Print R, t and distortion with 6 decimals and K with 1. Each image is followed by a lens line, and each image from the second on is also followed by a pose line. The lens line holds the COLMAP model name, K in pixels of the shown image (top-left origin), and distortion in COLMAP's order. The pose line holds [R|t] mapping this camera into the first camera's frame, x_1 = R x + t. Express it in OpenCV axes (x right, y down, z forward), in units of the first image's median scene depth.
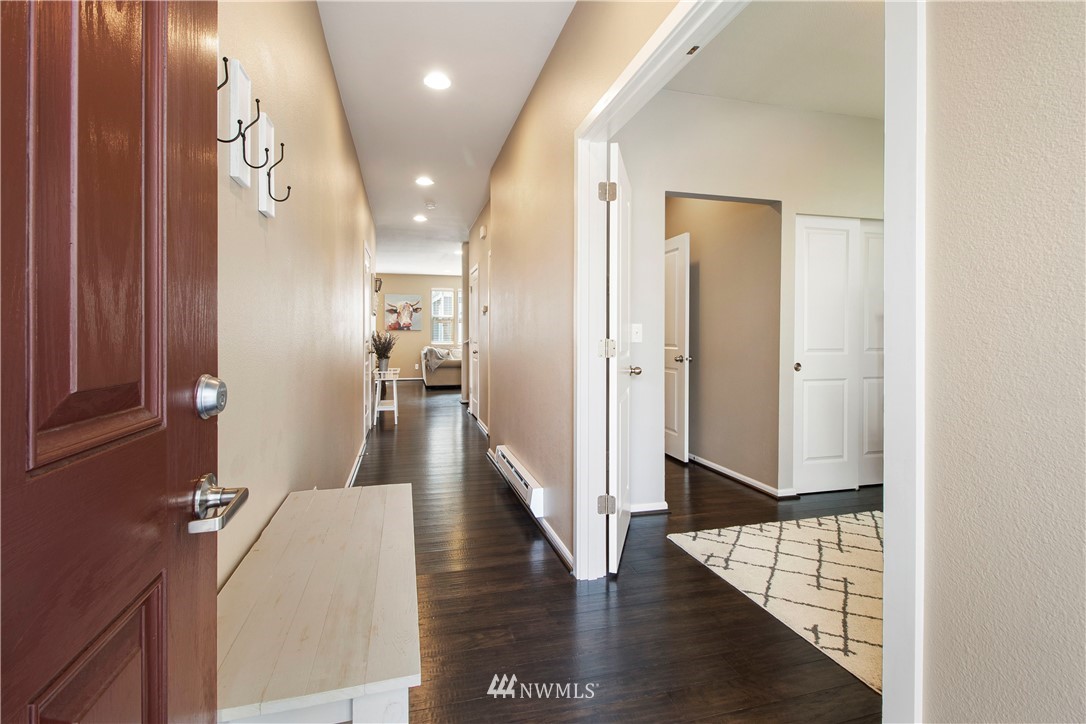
lens RADIAL K [[512.7, 0, 543.4], [0, 512.7, 339.9], [0, 0, 1]] dist [0.003962, 0.000978]
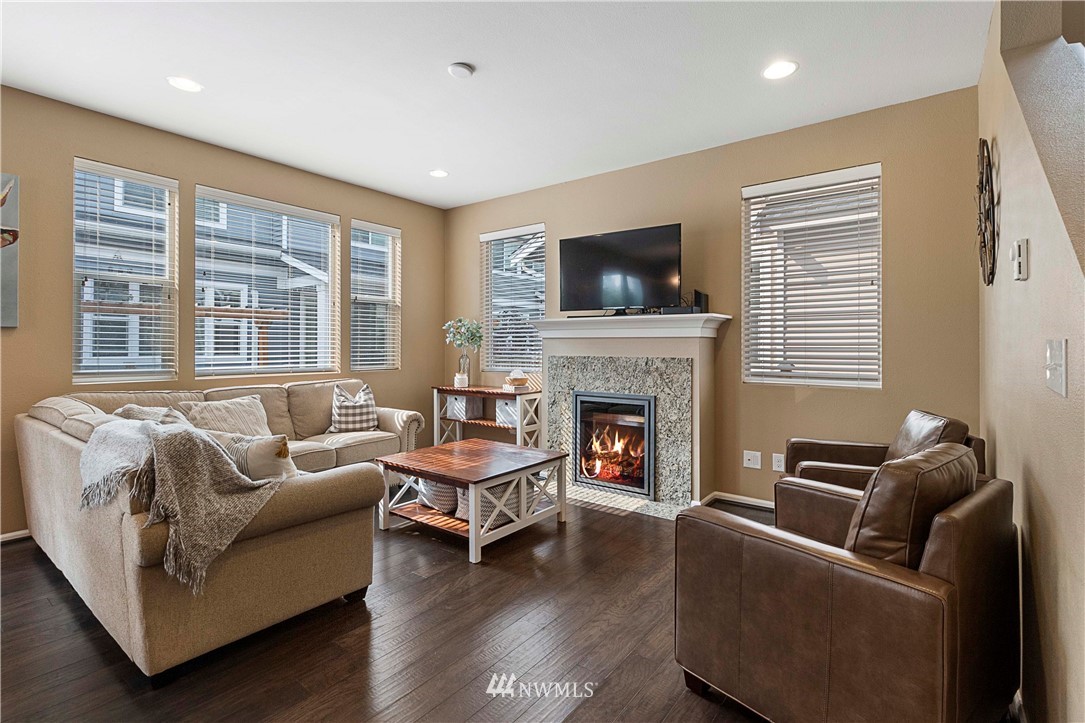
lens RADIAL K [[512.2, 0, 542.9], [0, 512.2, 339.4], [0, 0, 1]] dist [0.003962, 0.000978]
pose [[0.789493, 0.007024, 0.613720, -0.193475], [0.002489, 0.999890, -0.014645, -0.009239], [-0.613755, 0.013090, 0.789388, 0.677731]]
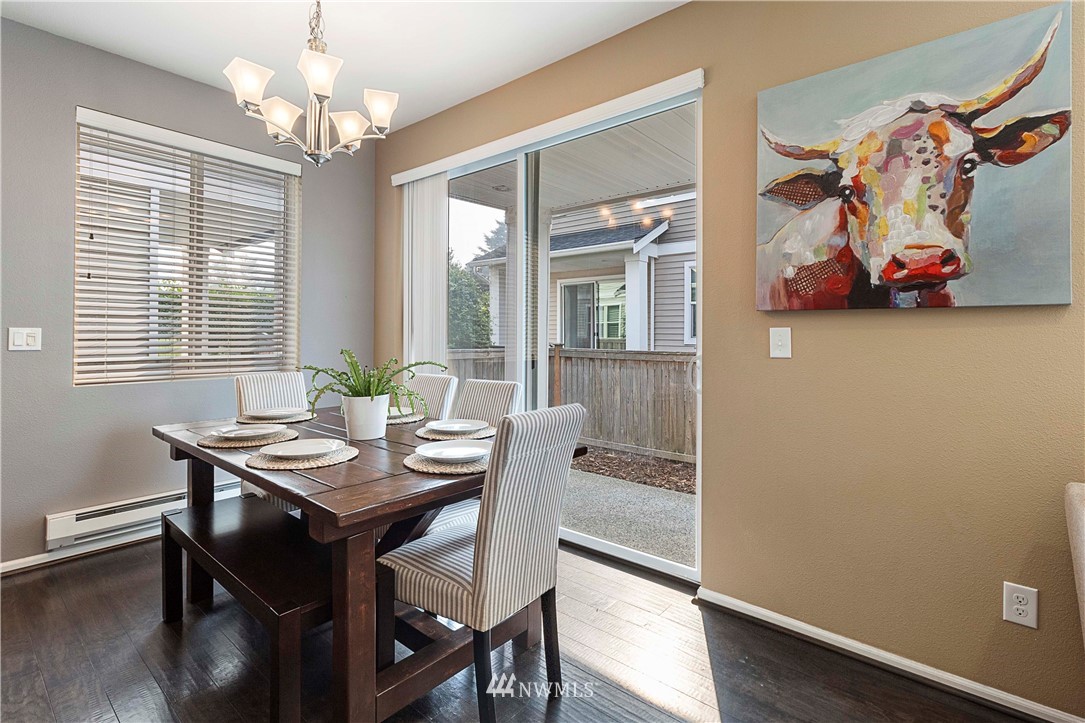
lens RADIAL K [[512.0, 0, 543.7], [0, 512.0, 330.9], [0, 0, 1]] dist [0.000118, 0.000479]
pose [[0.567375, -0.006102, -0.823437, -0.212598], [-0.008661, 0.999873, -0.013377, -0.010350], [0.823414, 0.014722, 0.567250, 0.846965]]
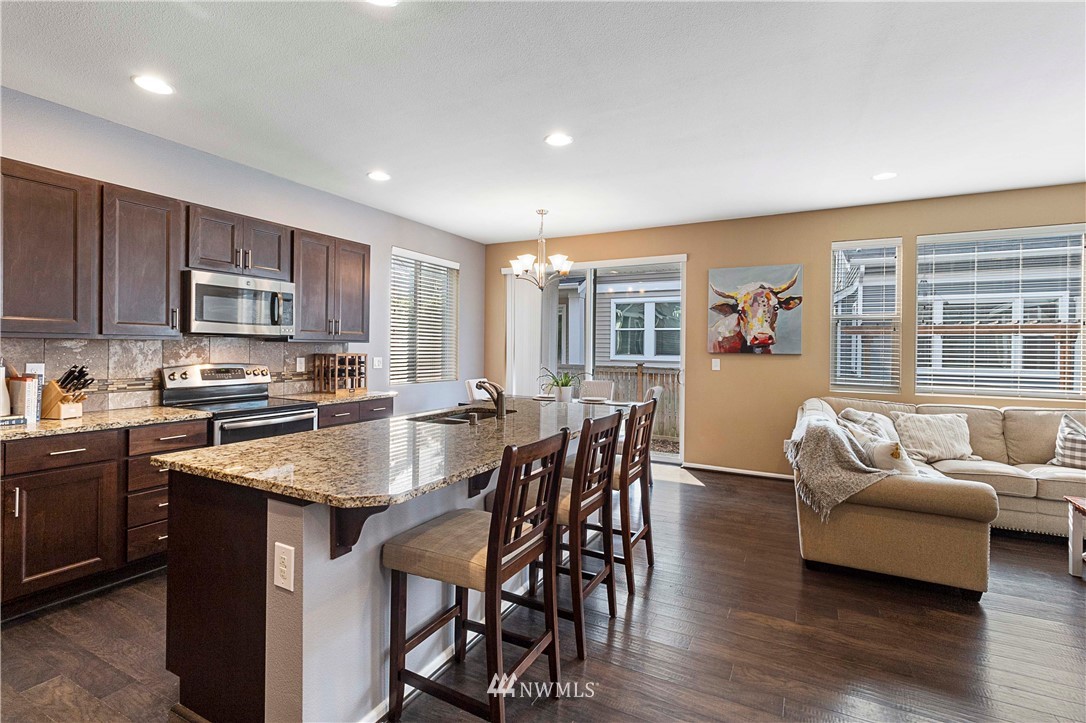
lens RADIAL K [[509.9, 0, 543.3], [0, 509.9, 351.2], [0, 0, 1]] dist [0.000494, 0.000541]
pose [[0.735501, 0.009678, -0.677455, -0.120544], [-0.012364, 0.999923, 0.000862, -0.019290], [0.677411, 0.007742, 0.735564, 0.588659]]
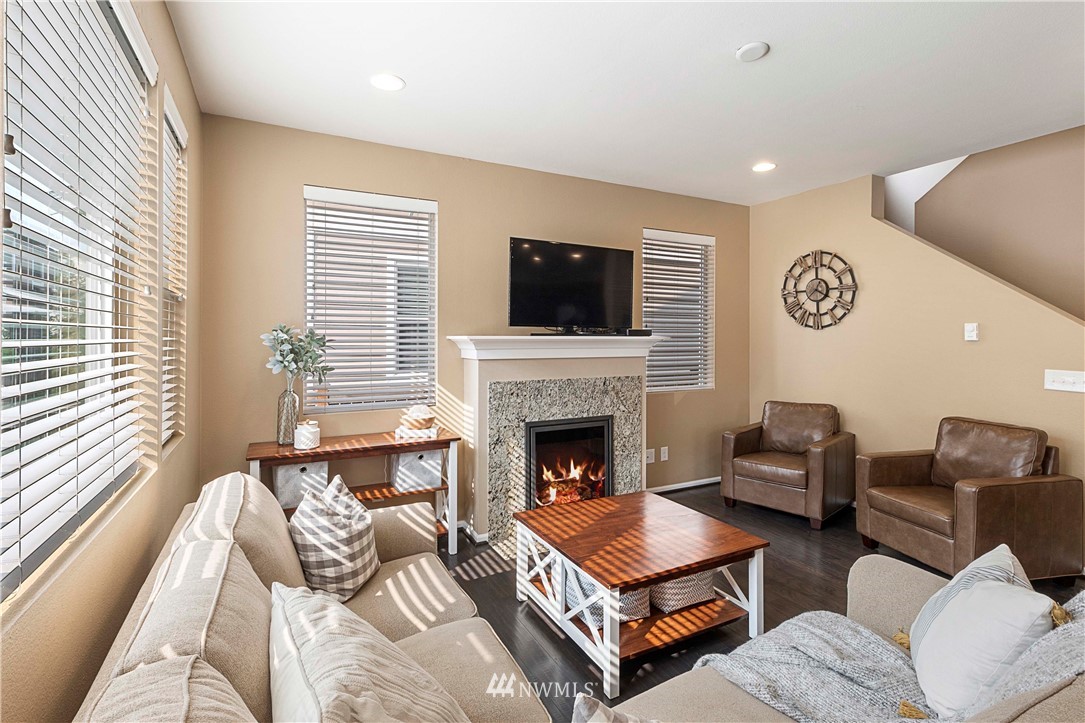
lens RADIAL K [[512.2, 0, 542.9], [0, 512.2, 339.4], [0, 0, 1]] dist [0.003962, 0.000978]
pose [[-0.210931, -0.006243, 0.977481, -0.247001], [0.005375, 0.999957, 0.007546, -0.028144], [-0.977486, 0.006846, -0.210888, 0.986017]]
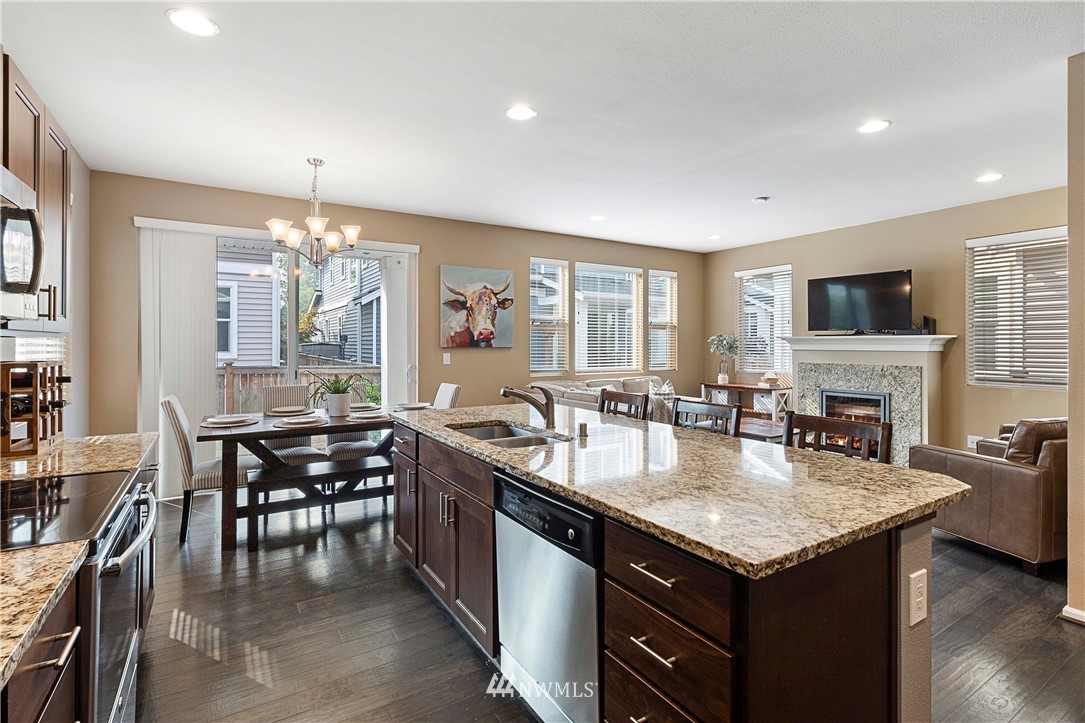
lens RADIAL K [[512.2, 0, 542.9], [0, 512.2, 339.4], [0, 0, 1]] dist [0.003962, 0.000978]
pose [[0.954794, -0.000332, 0.297269, -0.354065], [0.004389, 0.999906, -0.012980, -0.019941], [-0.297237, 0.013698, 0.954706, 0.556770]]
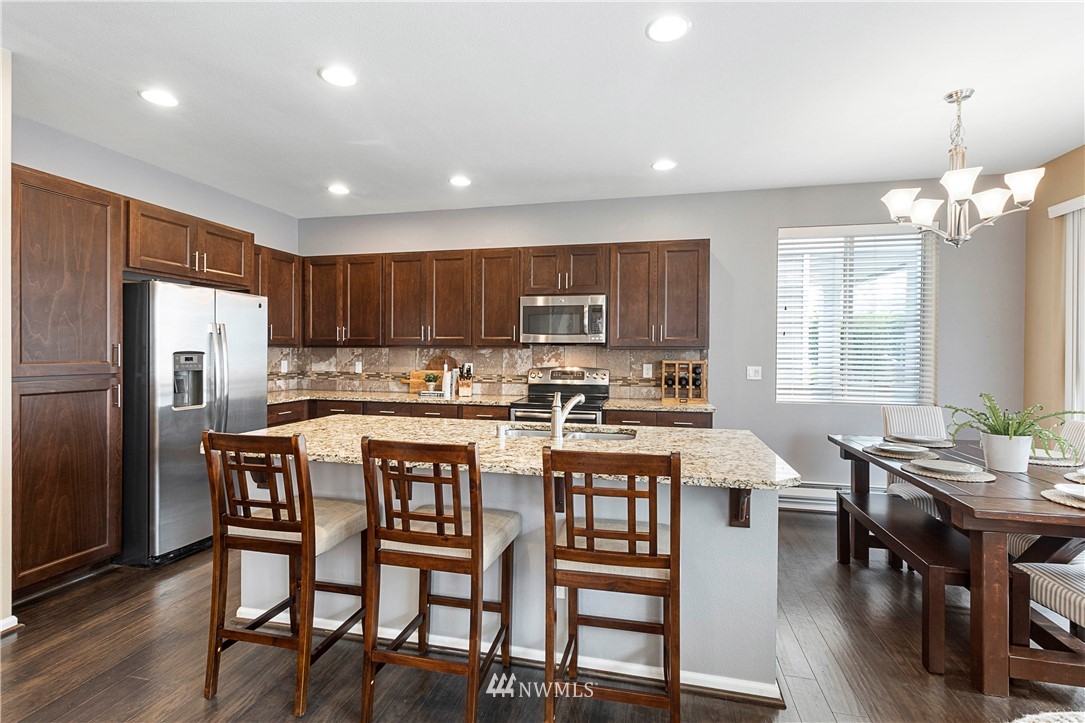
lens RADIAL K [[505.9, 0, 538.1], [0, 505.9, 355.6], [0, 0, 1]] dist [0.002238, -0.000093]
pose [[-0.477247, 0.001798, -0.878767, -0.126304], [-0.013293, 0.999869, 0.009265, -0.020807], [0.878668, 0.016103, -0.477161, 0.828829]]
